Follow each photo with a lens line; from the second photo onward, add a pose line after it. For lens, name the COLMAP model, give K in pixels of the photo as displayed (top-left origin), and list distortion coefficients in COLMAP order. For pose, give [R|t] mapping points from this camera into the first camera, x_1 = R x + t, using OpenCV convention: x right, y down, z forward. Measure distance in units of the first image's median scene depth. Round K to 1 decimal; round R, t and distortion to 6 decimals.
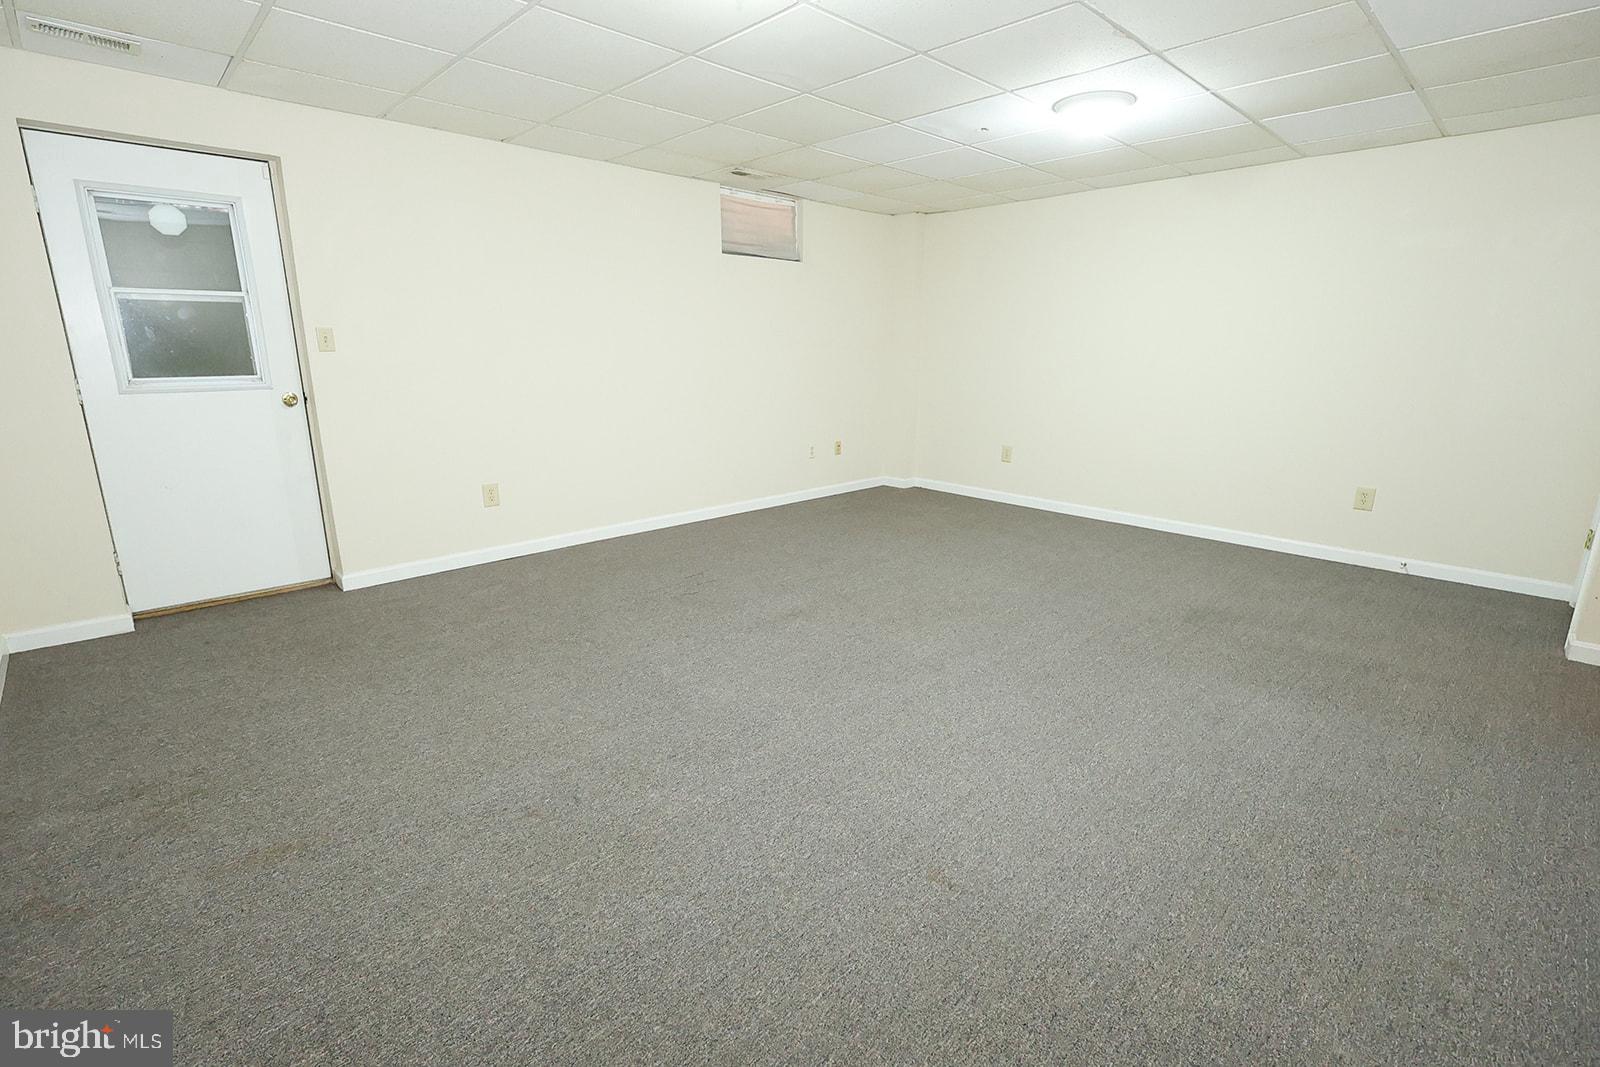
lens RADIAL K [[732.7, 0, 792.7], [0, 732.7, 530.1], [0, 0, 1]] dist [-0.001776, 0.000263]
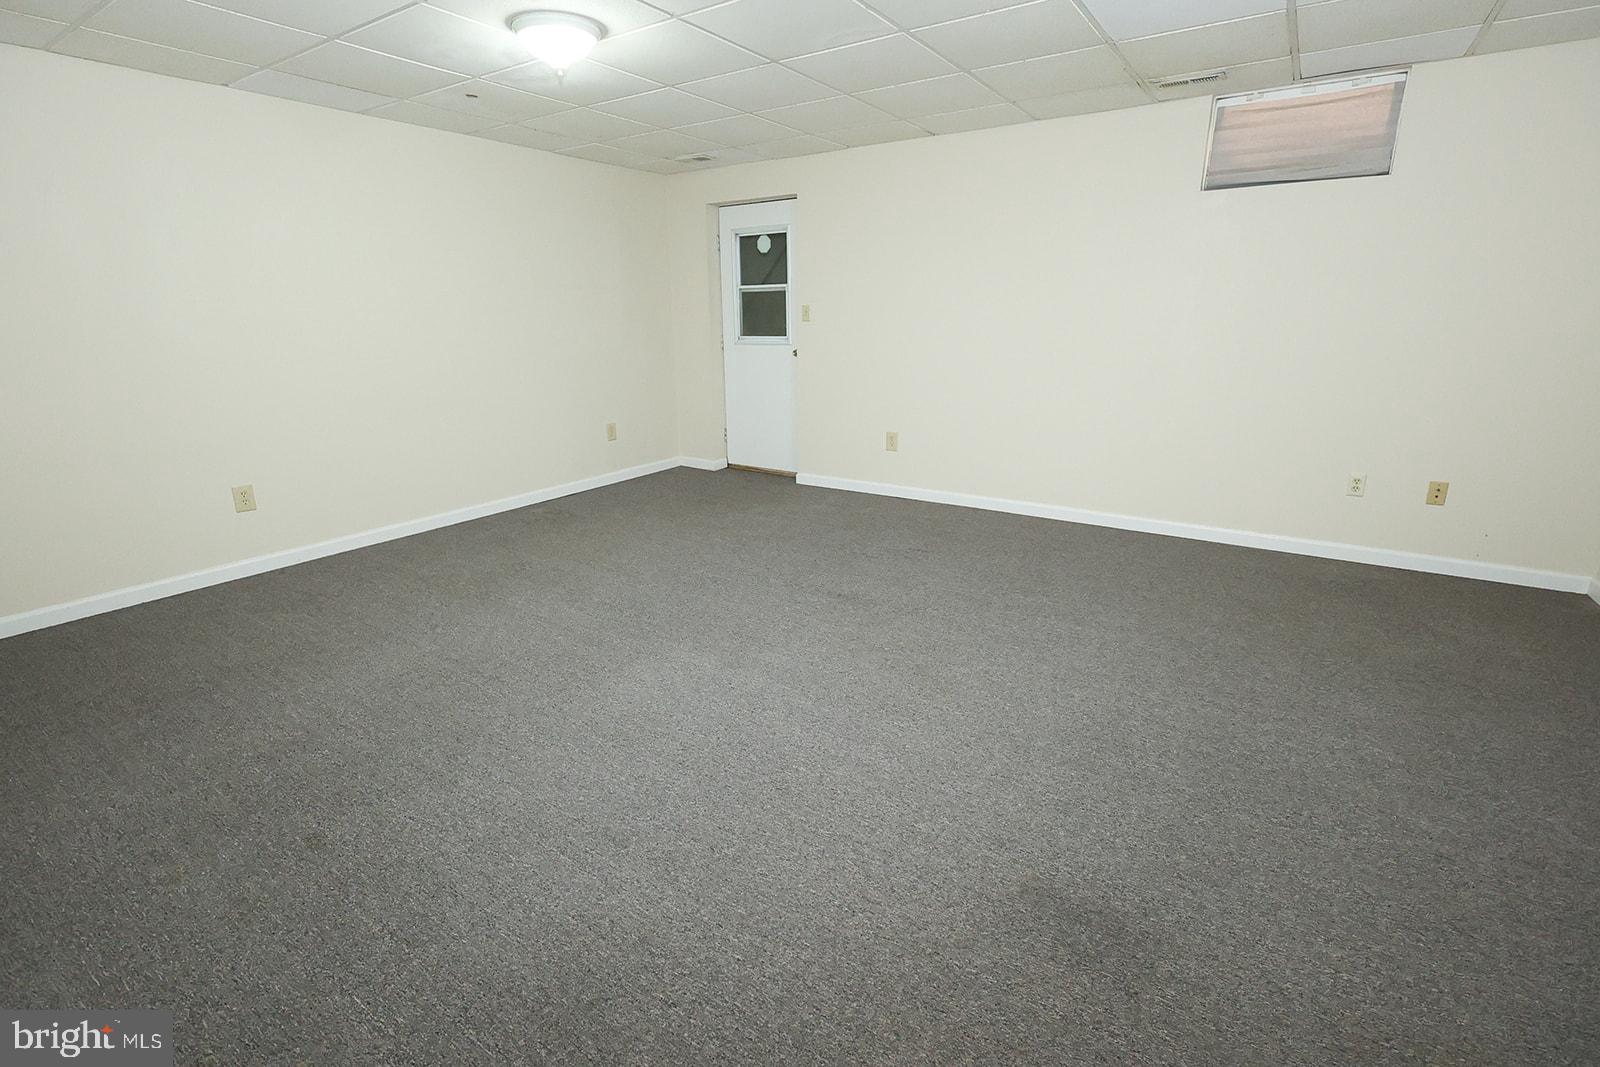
lens RADIAL K [[740.5, 0, 793.0], [0, 740.5, 525.3], [0, 0, 1]] dist [-0.003022, -0.000991]
pose [[0.204132, 0.265412, -0.942277, 0.949782], [-0.228417, 0.948890, 0.217791, -0.185492], [0.951922, 0.170774, 0.254324, 0.713863]]
